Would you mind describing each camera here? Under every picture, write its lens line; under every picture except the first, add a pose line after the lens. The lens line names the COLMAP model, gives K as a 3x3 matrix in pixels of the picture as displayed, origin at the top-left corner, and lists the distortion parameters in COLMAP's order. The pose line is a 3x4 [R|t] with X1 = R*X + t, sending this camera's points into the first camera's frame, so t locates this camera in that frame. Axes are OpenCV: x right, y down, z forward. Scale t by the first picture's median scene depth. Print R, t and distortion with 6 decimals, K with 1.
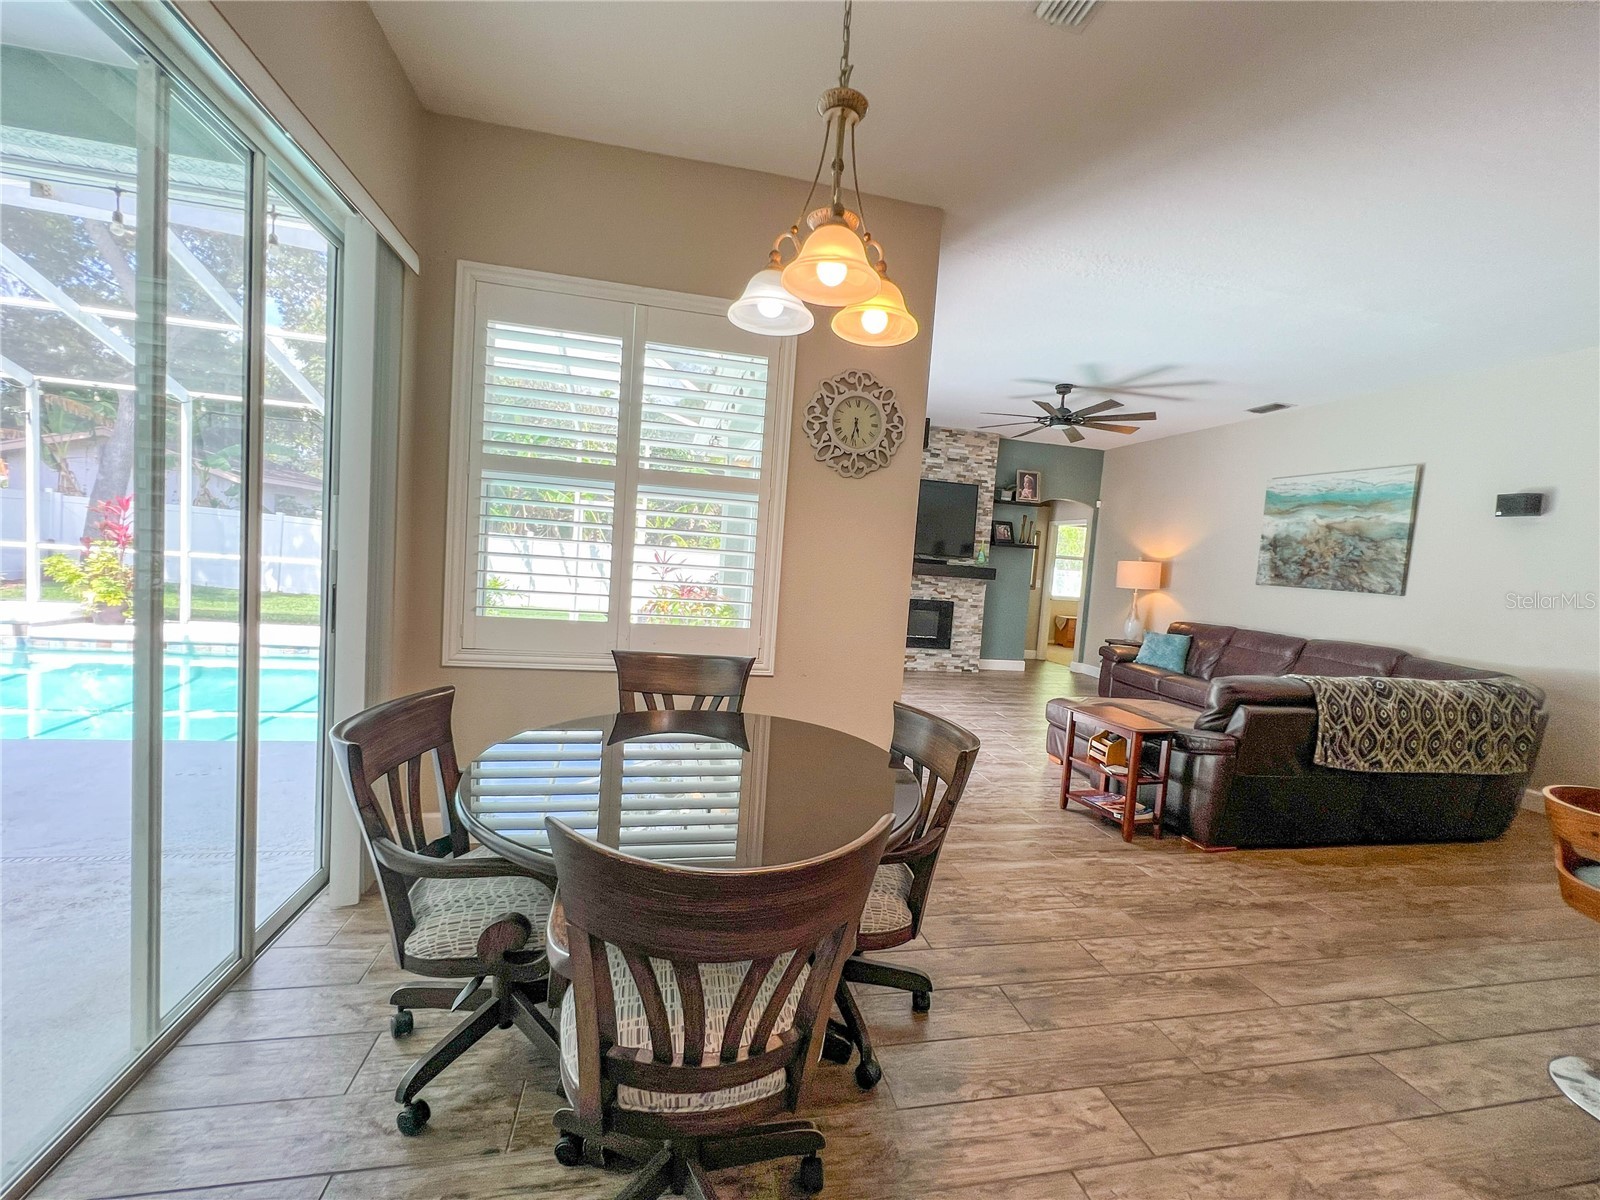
lens RADIAL K [[643.4, 0, 798.0], [0, 643.4, 597.1], [0, 0, 1]] dist [-0.001753, 0.000695]
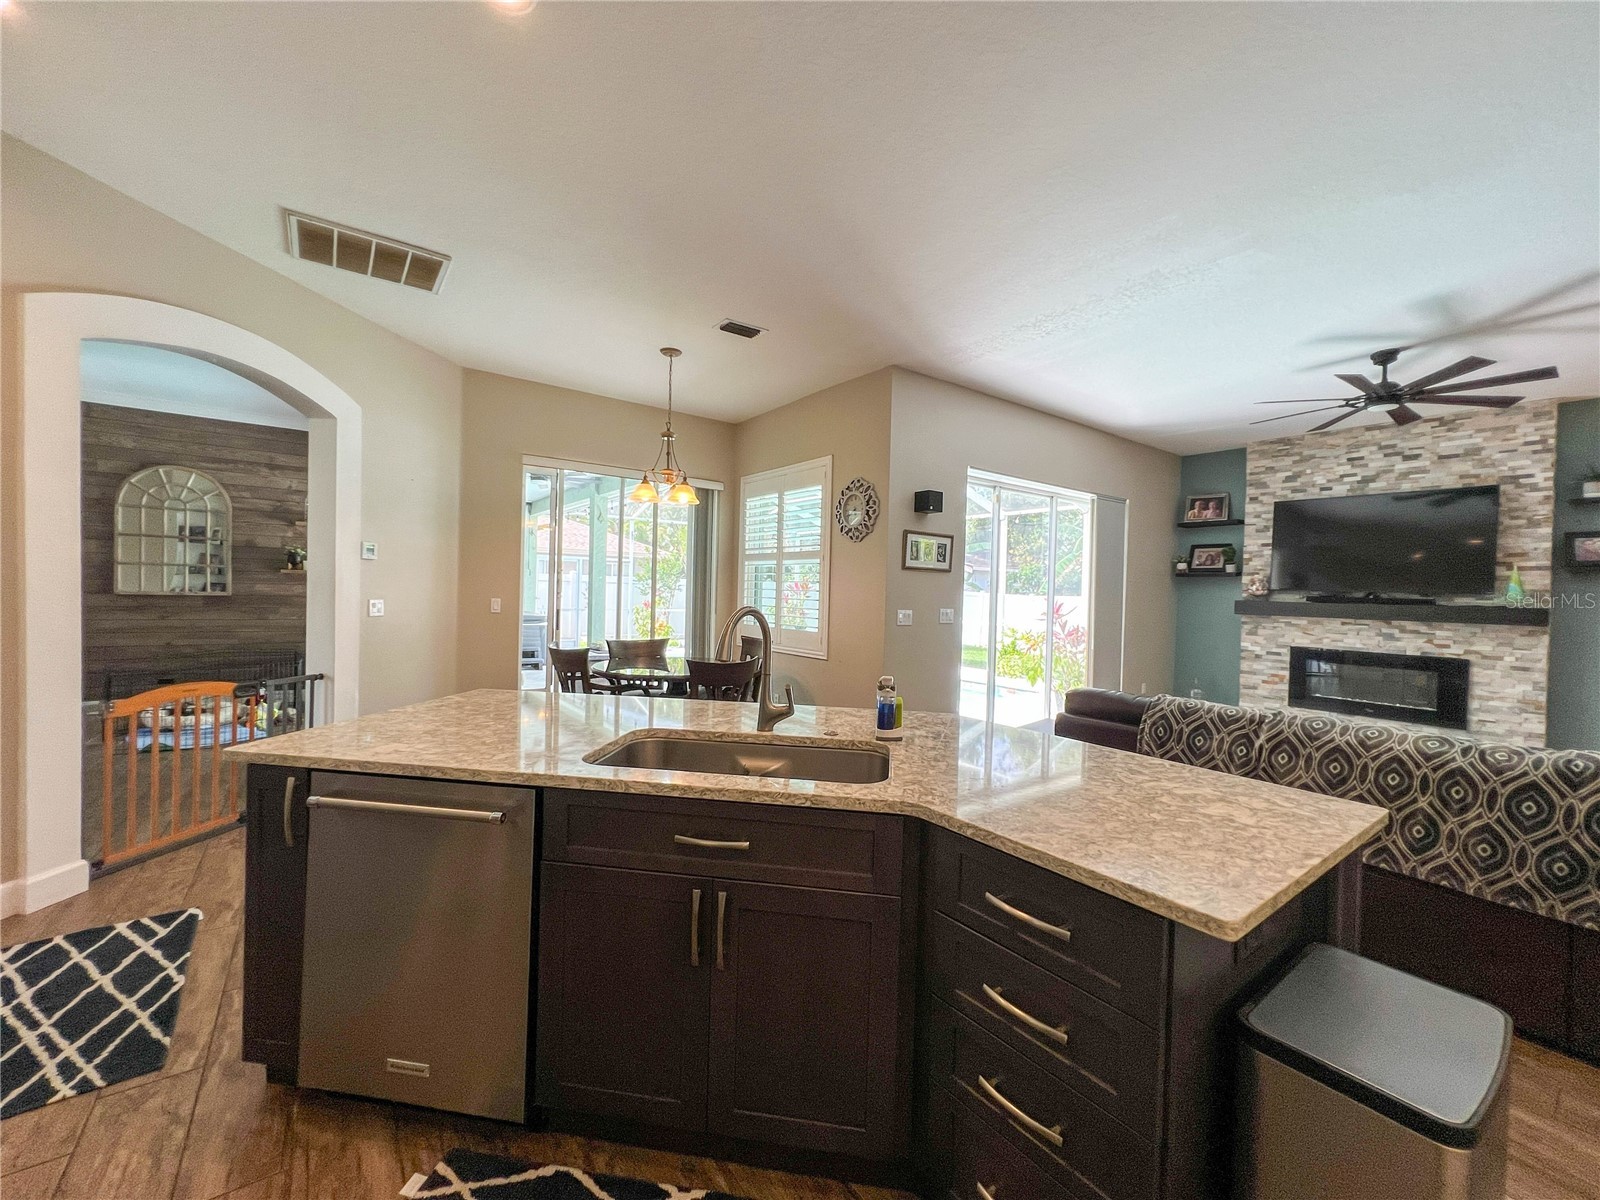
lens RADIAL K [[642.7, 0, 795.2], [0, 642.7, 595.0], [0, 0, 1]] dist [-0.002646, 0.001018]
pose [[0.414342, -0.052135, -0.908627, 0.905699], [-0.056808, 0.994930, -0.082992, 0.057384], [0.908347, 0.086004, 0.409279, 0.114874]]
